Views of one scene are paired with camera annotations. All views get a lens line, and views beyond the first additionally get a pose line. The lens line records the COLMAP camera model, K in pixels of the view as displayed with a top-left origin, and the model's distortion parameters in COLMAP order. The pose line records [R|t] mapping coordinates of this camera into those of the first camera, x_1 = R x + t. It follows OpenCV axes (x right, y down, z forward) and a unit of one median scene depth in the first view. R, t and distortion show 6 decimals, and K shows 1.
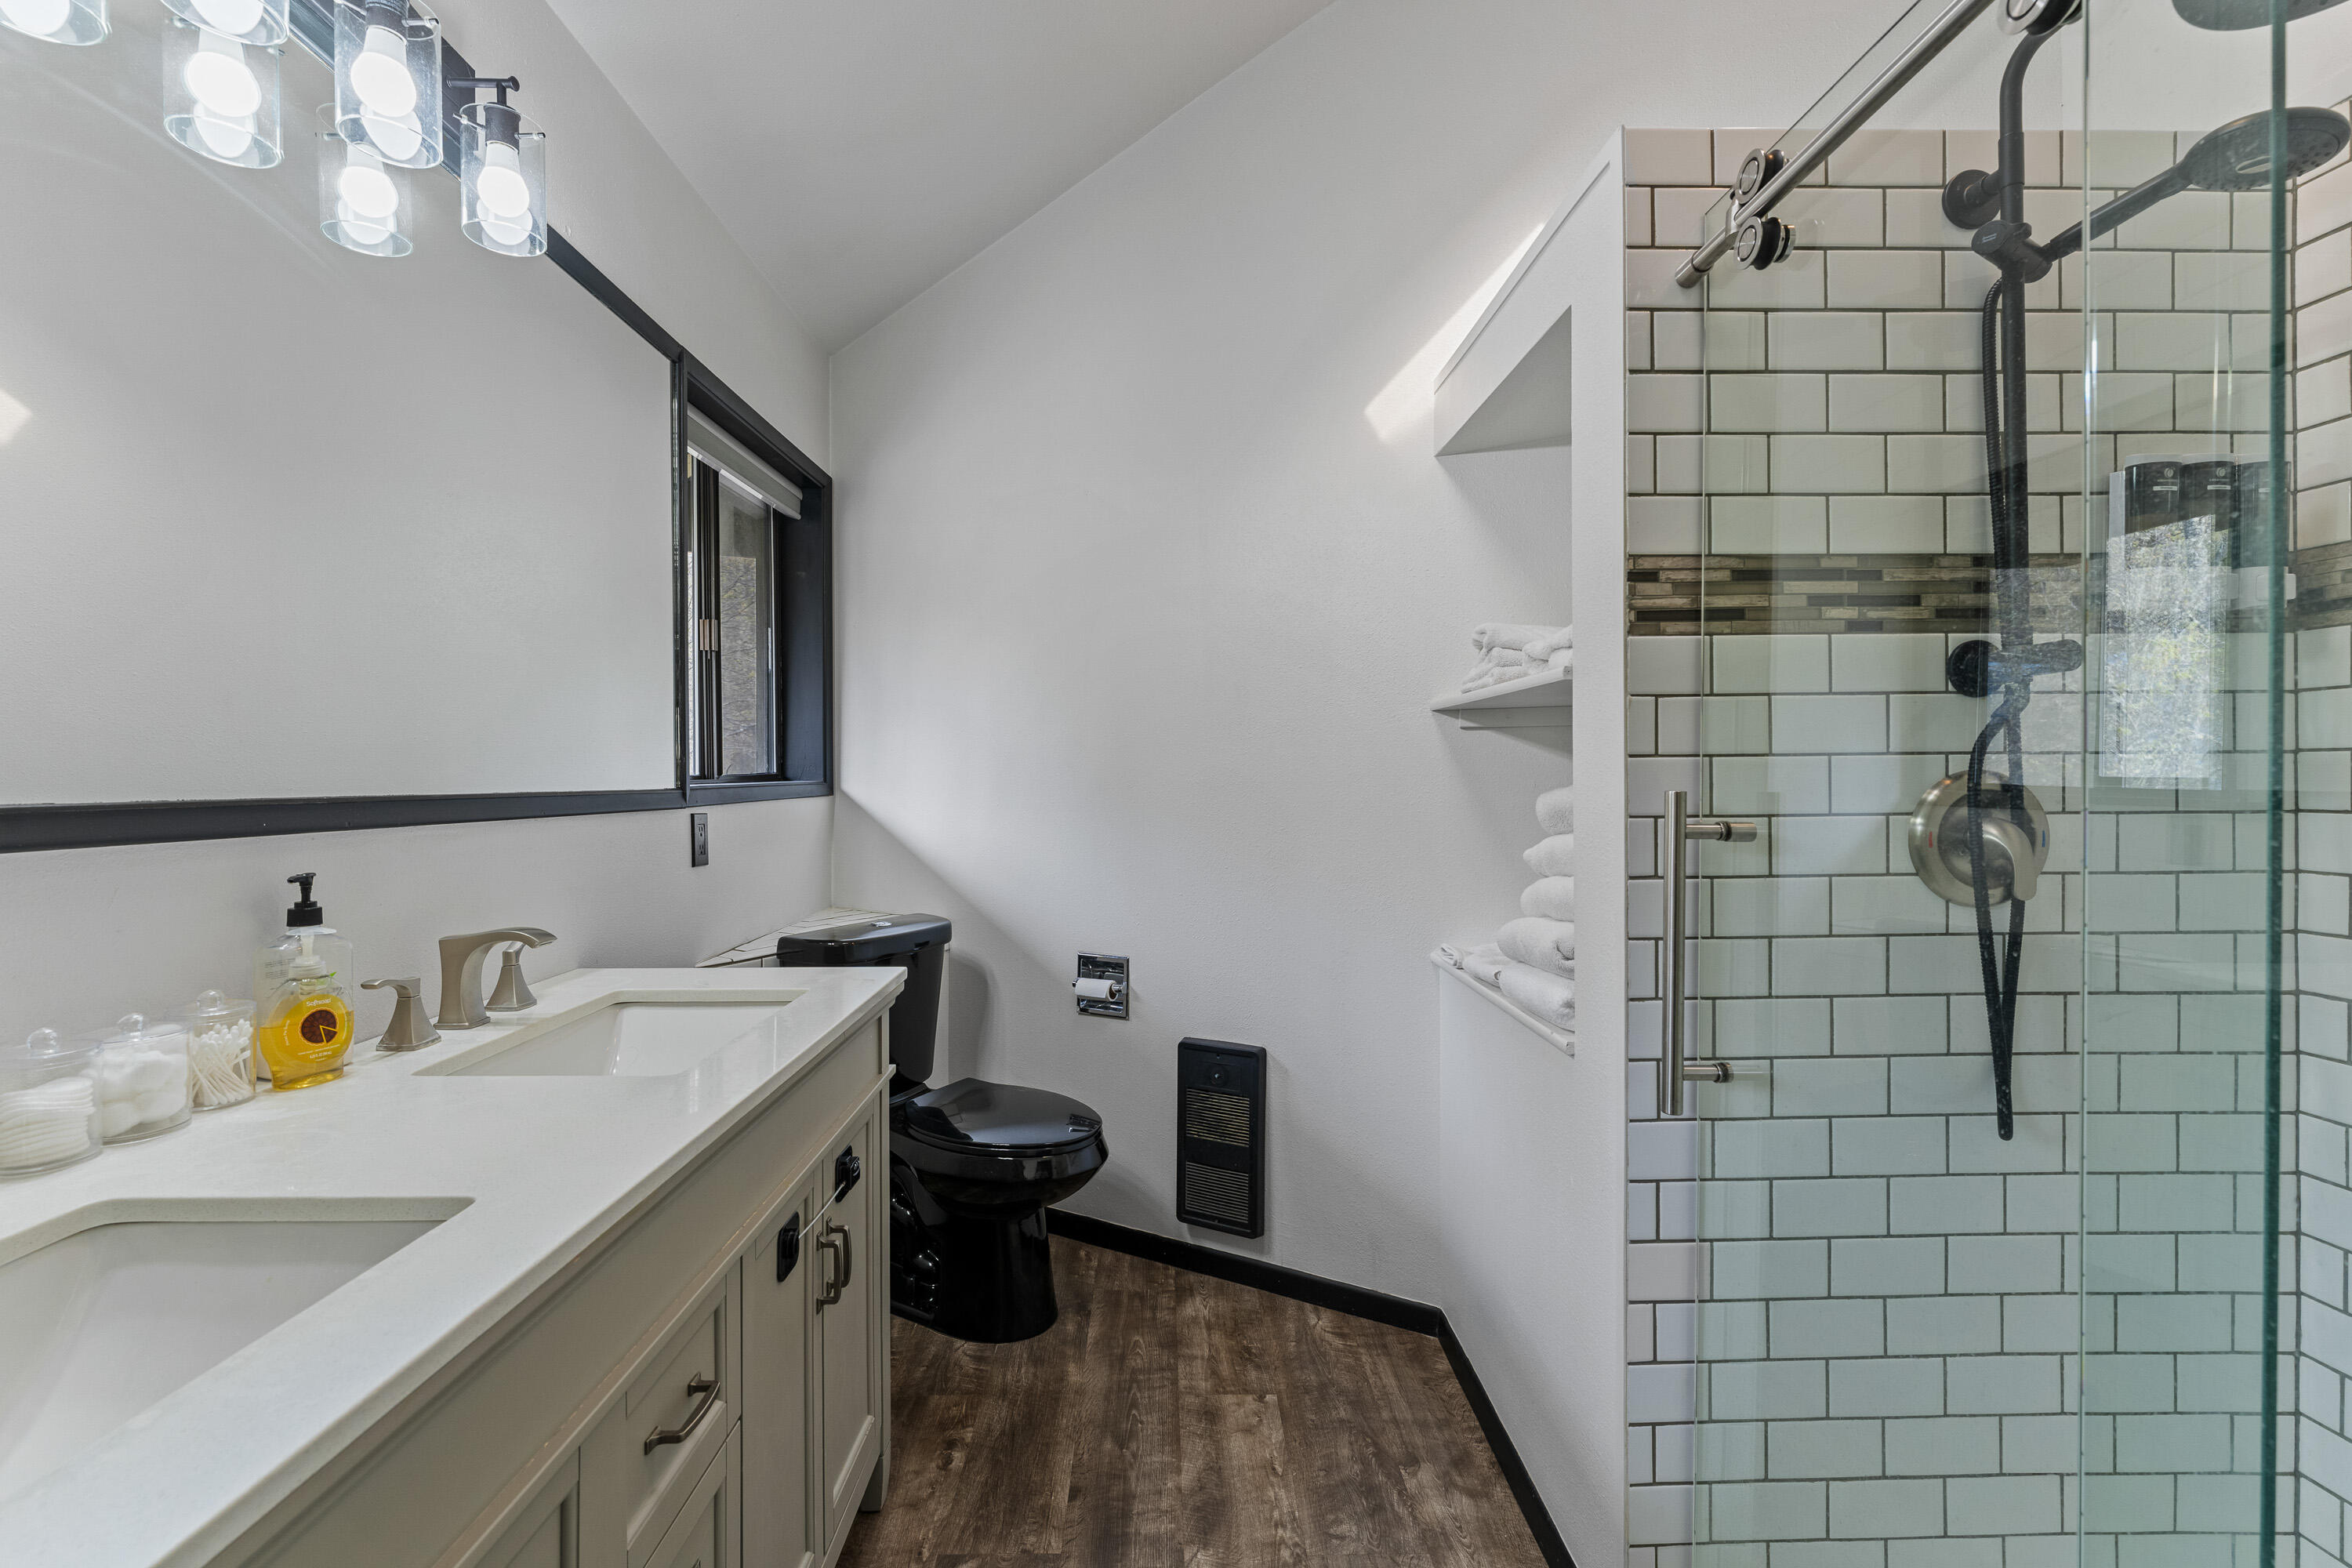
lens RADIAL K [[998.2, 0, 1168.8], [0, 998.2, 777.8], [0, 0, 1]] dist [-0.002157, -0.000651]
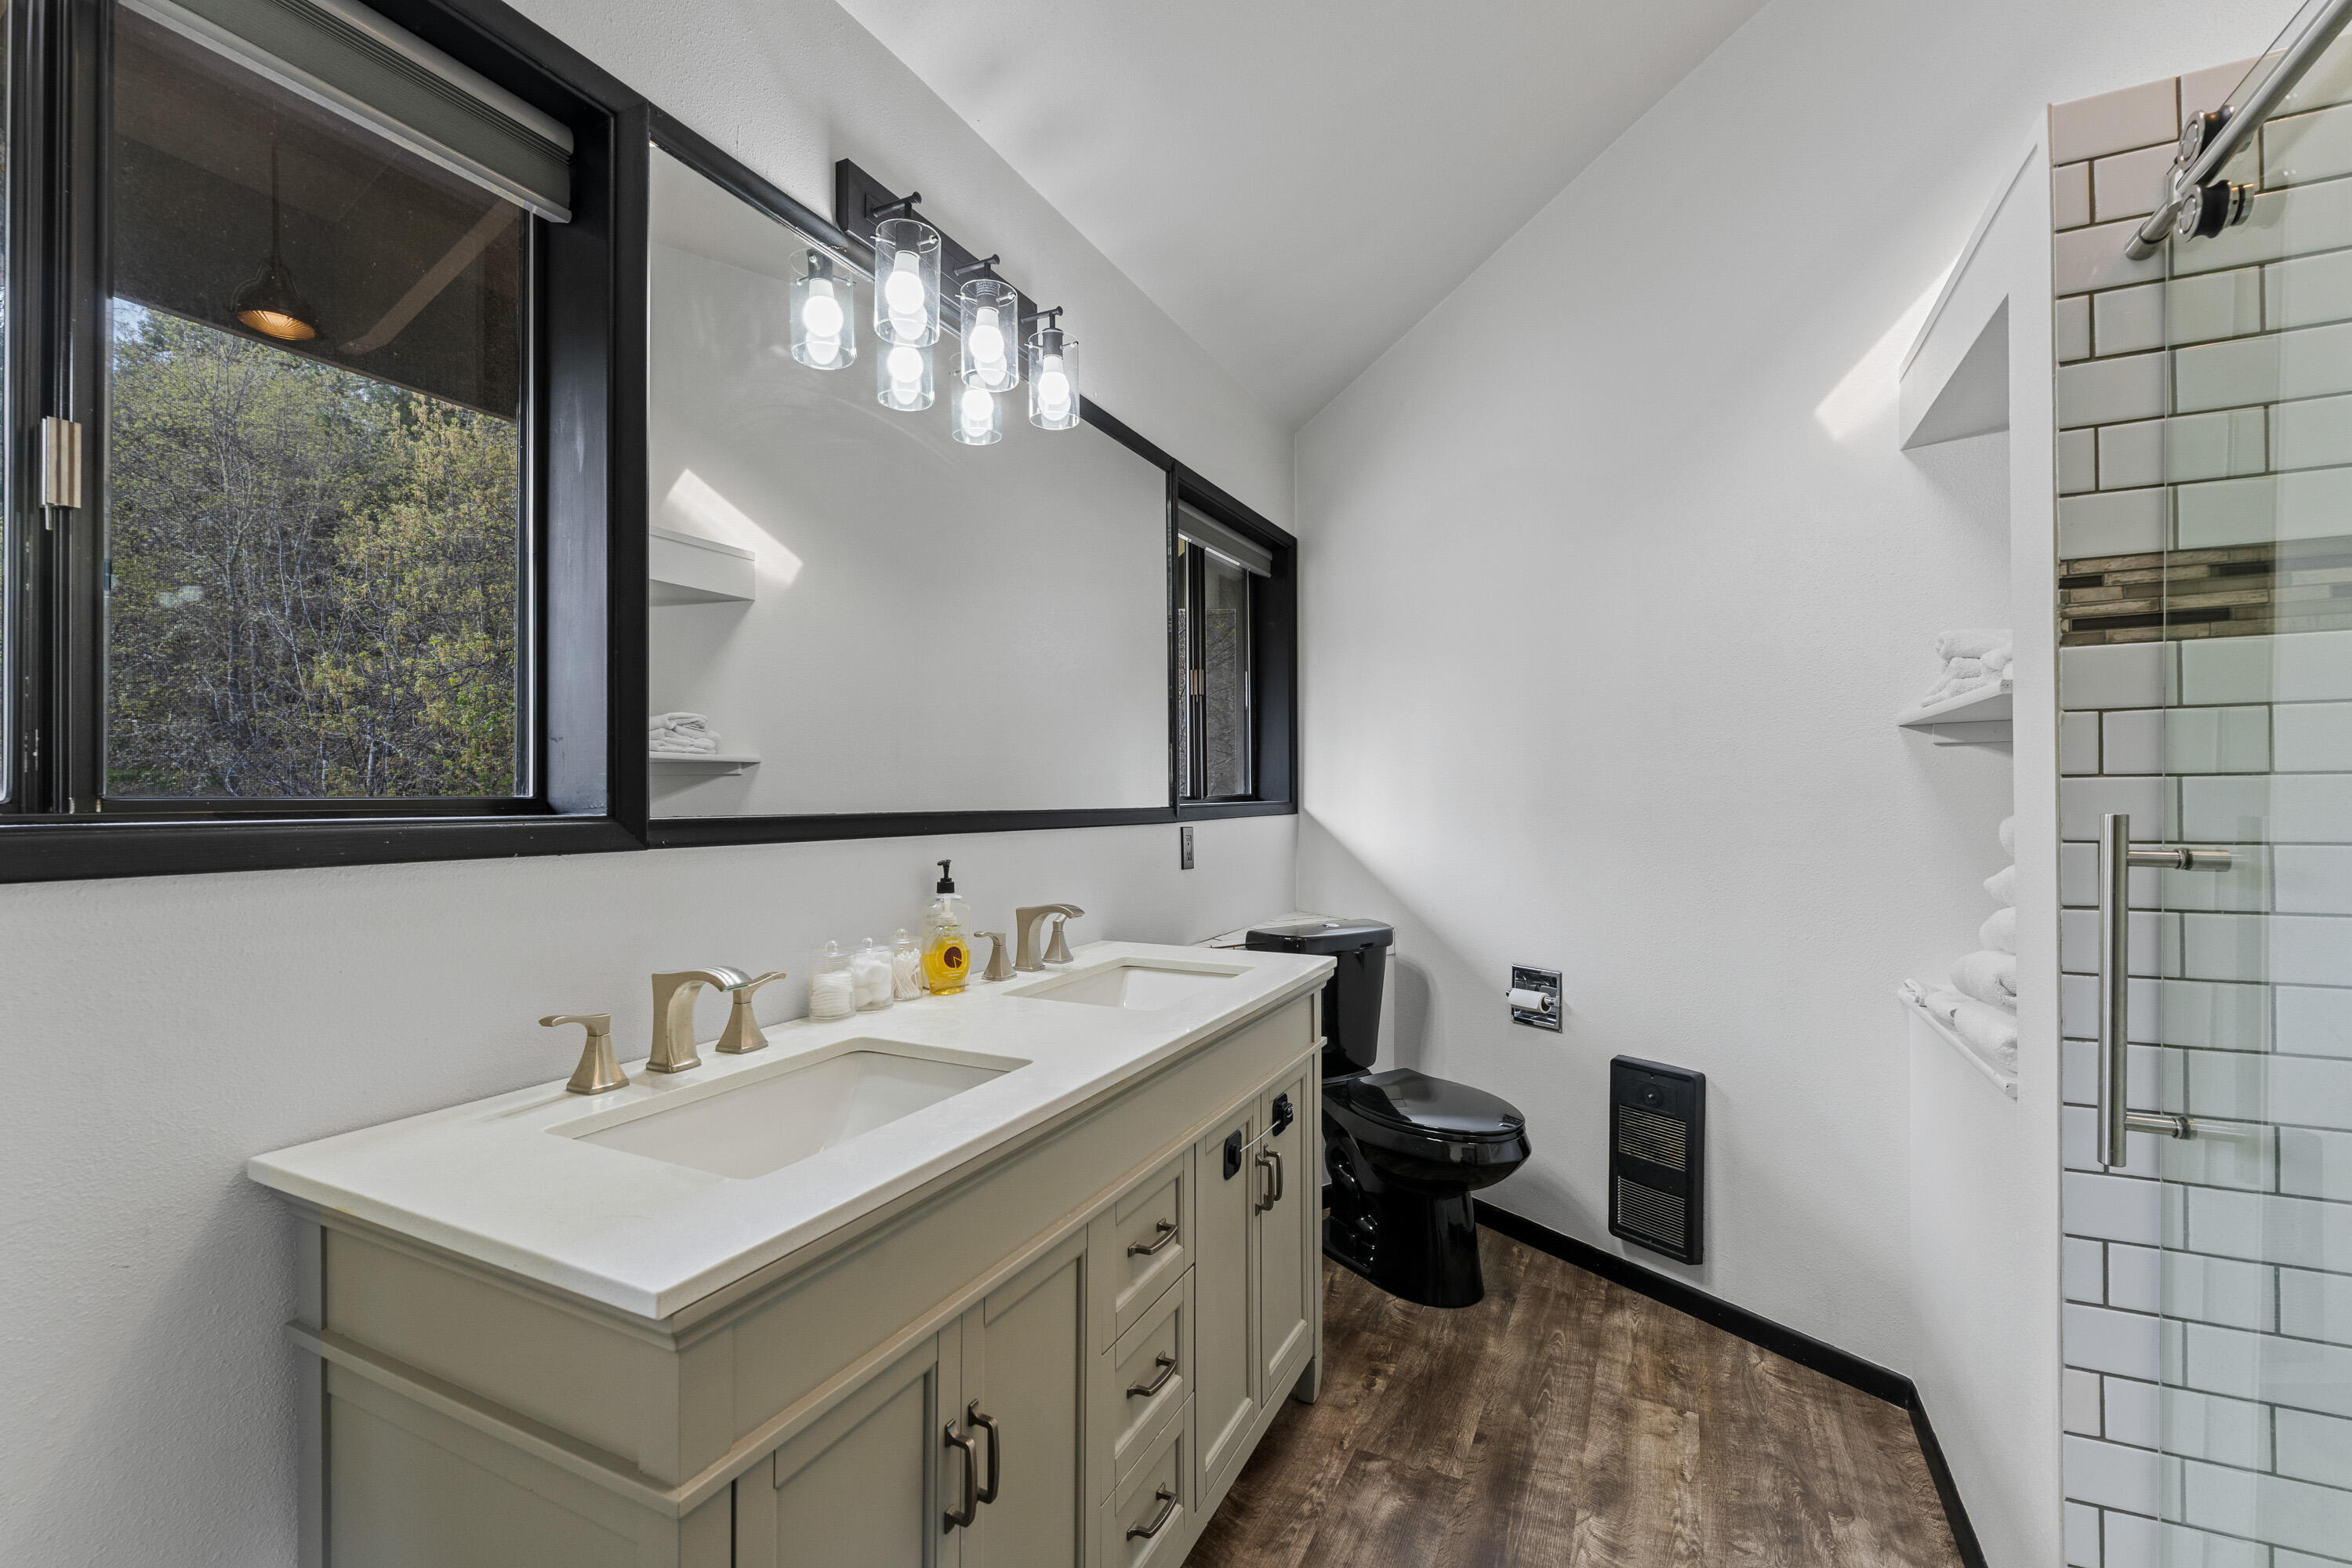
lens RADIAL K [[998.2, 0, 1179.2], [0, 998.2, 791.5], [0, 0, 1]] dist [-0.002157, -0.000651]
pose [[0.890791, -0.002277, -0.454407, 0.130630], [-0.000564, 0.999981, -0.006116, -0.001297], [0.454412, 0.005704, 0.890773, -0.174829]]
